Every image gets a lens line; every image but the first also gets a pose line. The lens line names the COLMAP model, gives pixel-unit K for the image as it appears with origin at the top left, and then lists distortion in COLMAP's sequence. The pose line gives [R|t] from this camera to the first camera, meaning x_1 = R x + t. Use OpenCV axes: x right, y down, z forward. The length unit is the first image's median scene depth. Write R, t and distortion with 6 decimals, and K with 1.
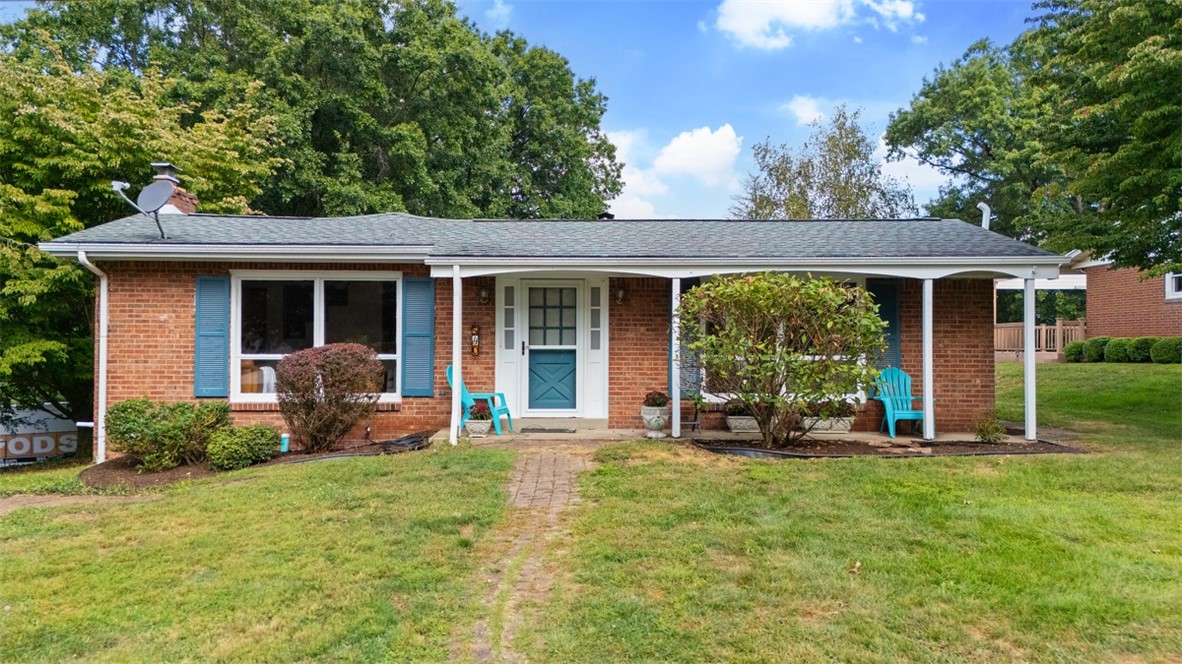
lens RADIAL K [[865.7, 0, 591.4], [0, 865.7, 328.0], [0, 0, 1]] dist [0.032256, 0.000040]
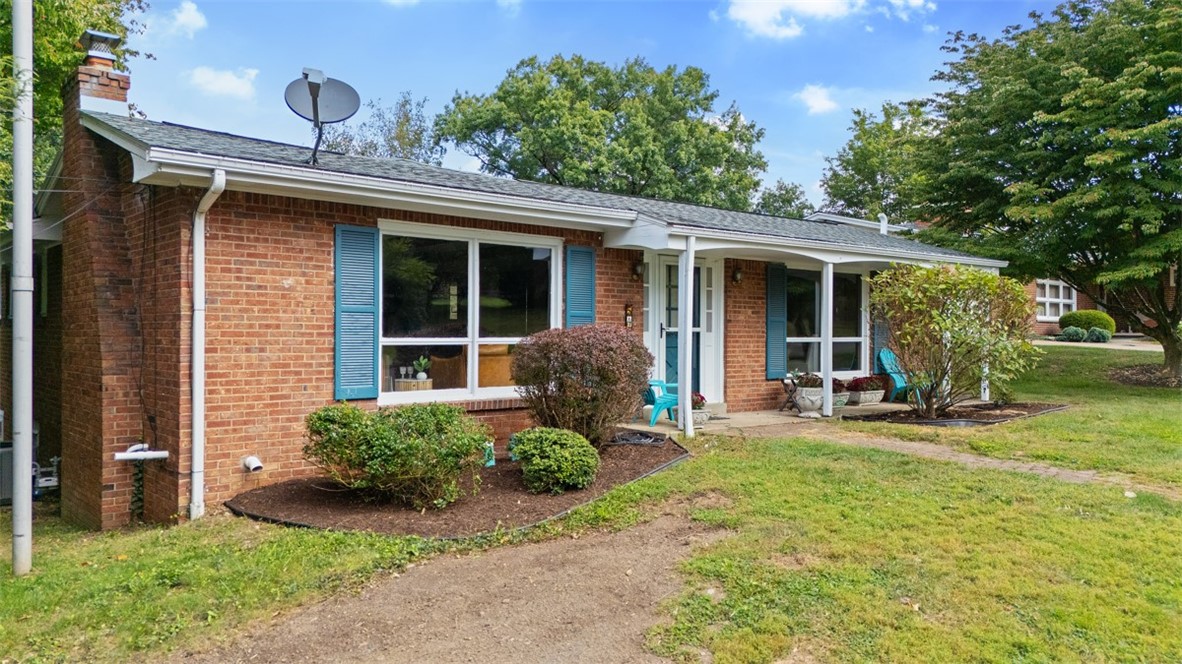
lens RADIAL K [[865.7, 0, 592.4], [0, 865.7, 335.1], [0, 0, 1]] dist [0.032256, 0.000040]
pose [[0.770977, -0.001567, 0.636861, -0.732152], [-0.012737, 0.999759, 0.017879, 0.012856], [-0.636736, -0.021896, 0.770771, 0.345244]]
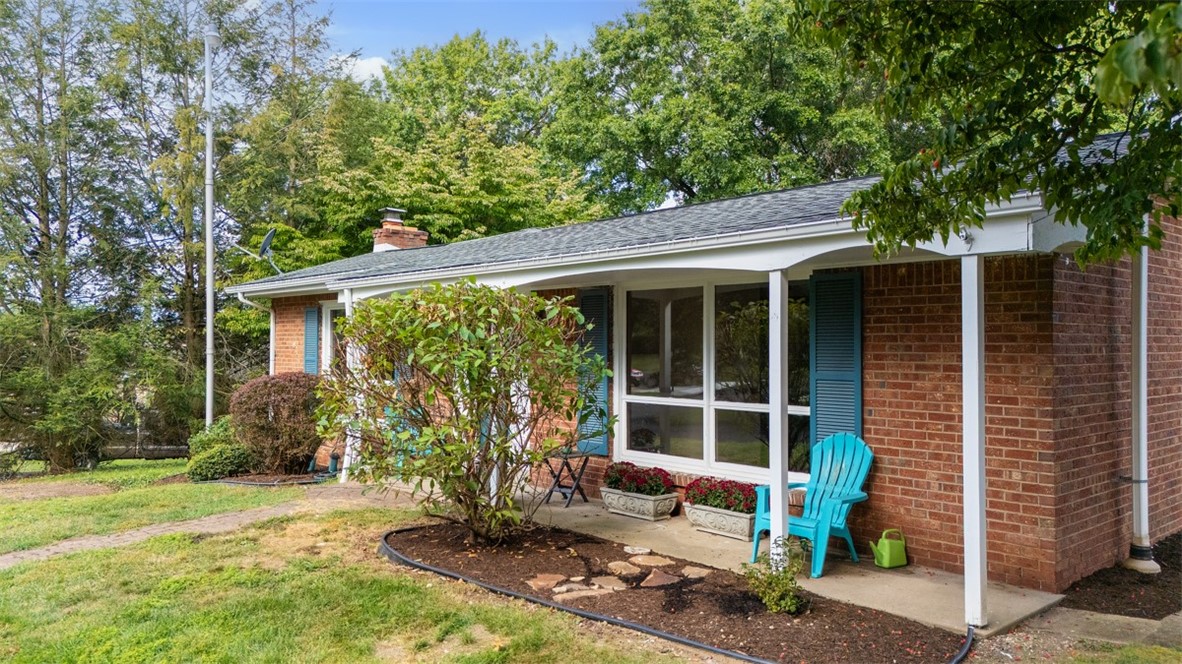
lens RADIAL K [[865.7, 0, 590.1], [0, 865.7, 335.4], [0, 0, 1]] dist [0.032256, 0.000040]
pose [[0.655484, -0.009581, -0.755149, 0.659504], [0.011388, 0.999931, -0.002801, -0.015713], [0.755124, -0.006764, 0.655548, 0.529770]]
